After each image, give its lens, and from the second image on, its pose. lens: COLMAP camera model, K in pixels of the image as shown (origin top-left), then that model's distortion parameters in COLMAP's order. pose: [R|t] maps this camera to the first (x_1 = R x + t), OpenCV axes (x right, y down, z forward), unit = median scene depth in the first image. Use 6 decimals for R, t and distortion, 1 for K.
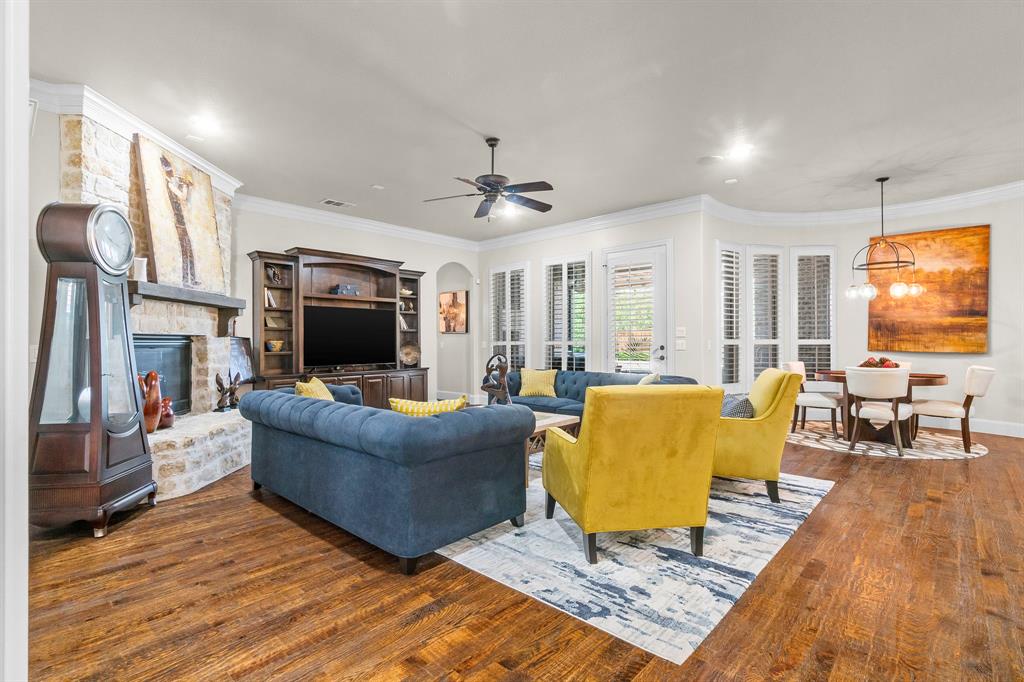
lens RADIAL K [[476.3, 0, 512.0], [0, 476.3, 341.0], [0, 0, 1]] dist [-0.000412, 0.000620]
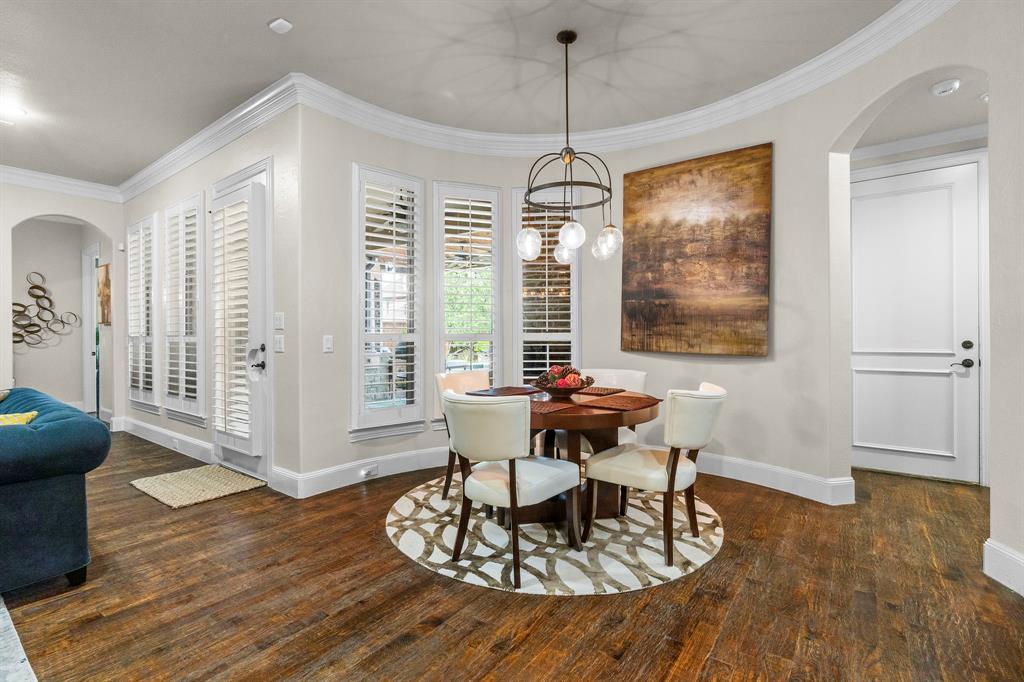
lens RADIAL K [[470.3, 0, 510.5], [0, 470.3, 336.3], [0, 0, 1]] dist [-0.002639, -0.000218]
pose [[0.994751, -0.002219, 0.102305, 0.615398], [0.002107, 0.999997, 0.001210, 0.000020], [-0.102308, -0.000988, 0.994752, 0.443946]]
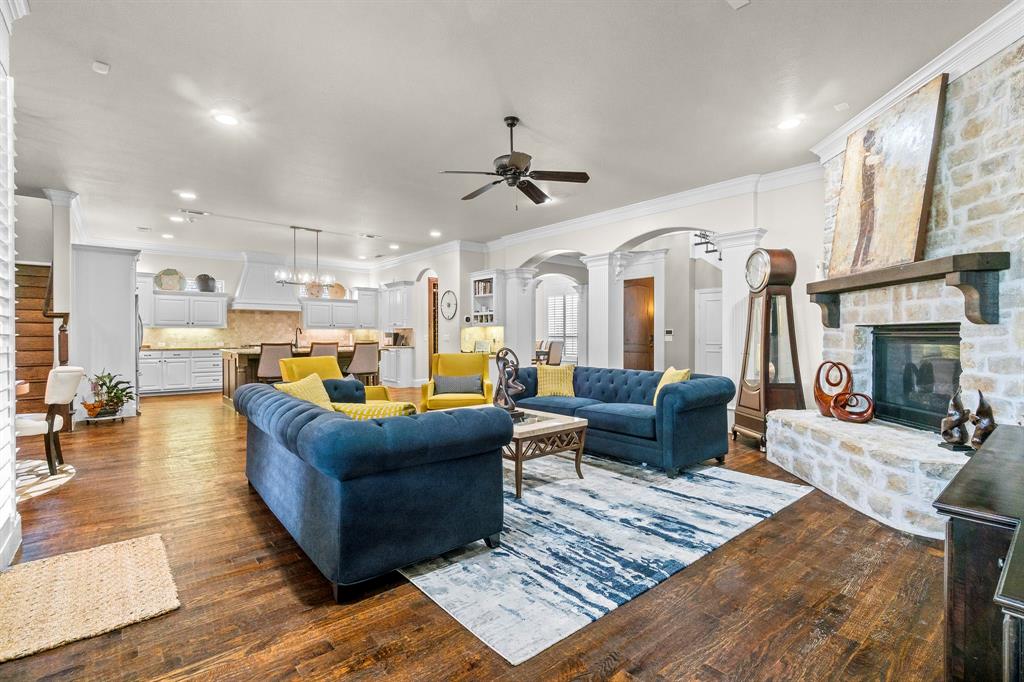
lens RADIAL K [[470.3, 0, 510.5], [0, 470.3, 336.3], [0, 0, 1]] dist [-0.002639, -0.000218]
pose [[-0.992389, 0.004627, 0.123053, -0.111281], [0.004627, 0.999989, -0.000283, 0.003778], [-0.123053, 0.000289, -0.992400, 1.427035]]
